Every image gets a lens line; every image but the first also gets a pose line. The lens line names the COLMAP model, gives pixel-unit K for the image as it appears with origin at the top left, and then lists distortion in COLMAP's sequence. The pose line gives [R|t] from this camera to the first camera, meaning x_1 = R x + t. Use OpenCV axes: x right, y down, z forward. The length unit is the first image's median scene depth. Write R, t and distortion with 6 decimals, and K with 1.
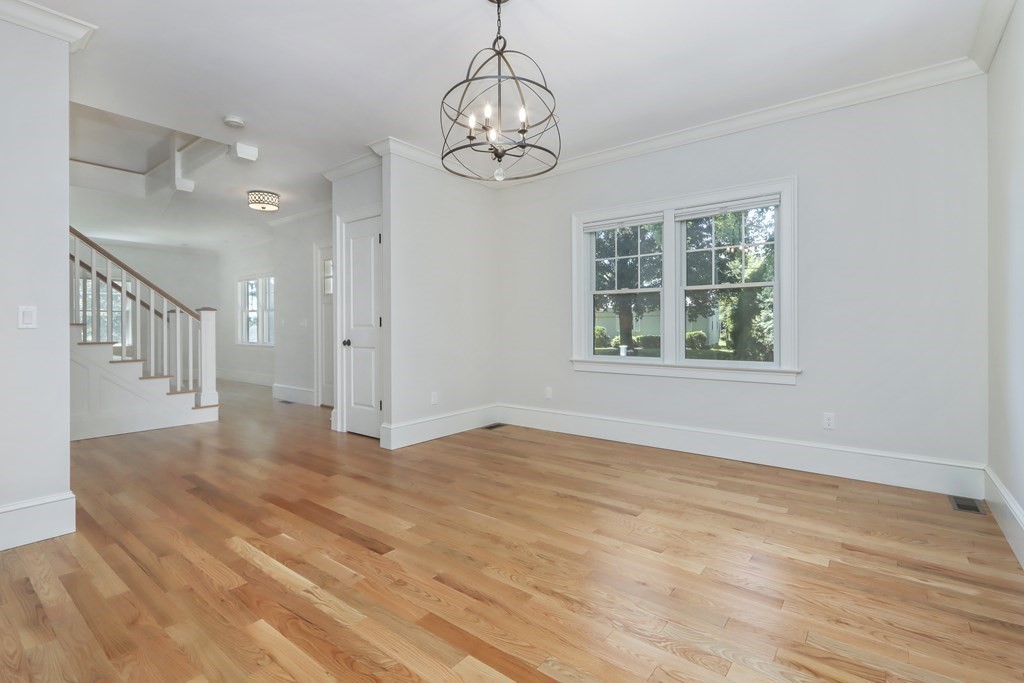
lens RADIAL K [[476.9, 0, 511.2], [0, 476.9, 328.4], [0, 0, 1]] dist [-0.000284, -0.000450]
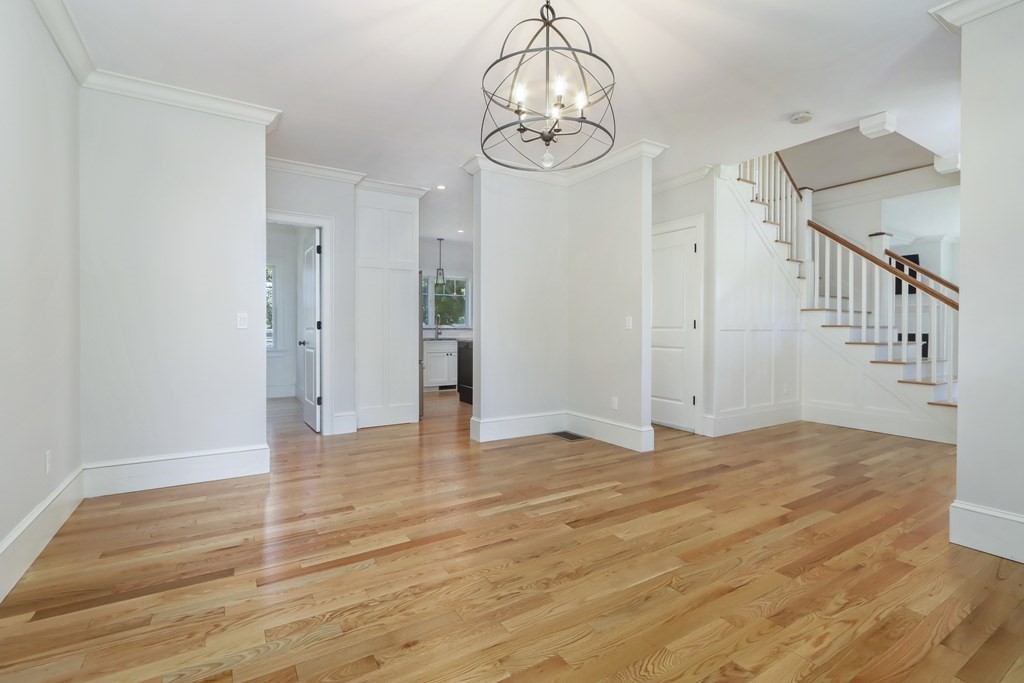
lens RADIAL K [[476.9, 0, 511.2], [0, 476.9, 328.4], [0, 0, 1]] dist [-0.000284, -0.000450]
pose [[-0.350405, 0.003460, -0.936592, 0.844097], [-0.002596, 0.999986, 0.004665, -0.007339], [0.936594, 0.004066, -0.350392, 1.253113]]
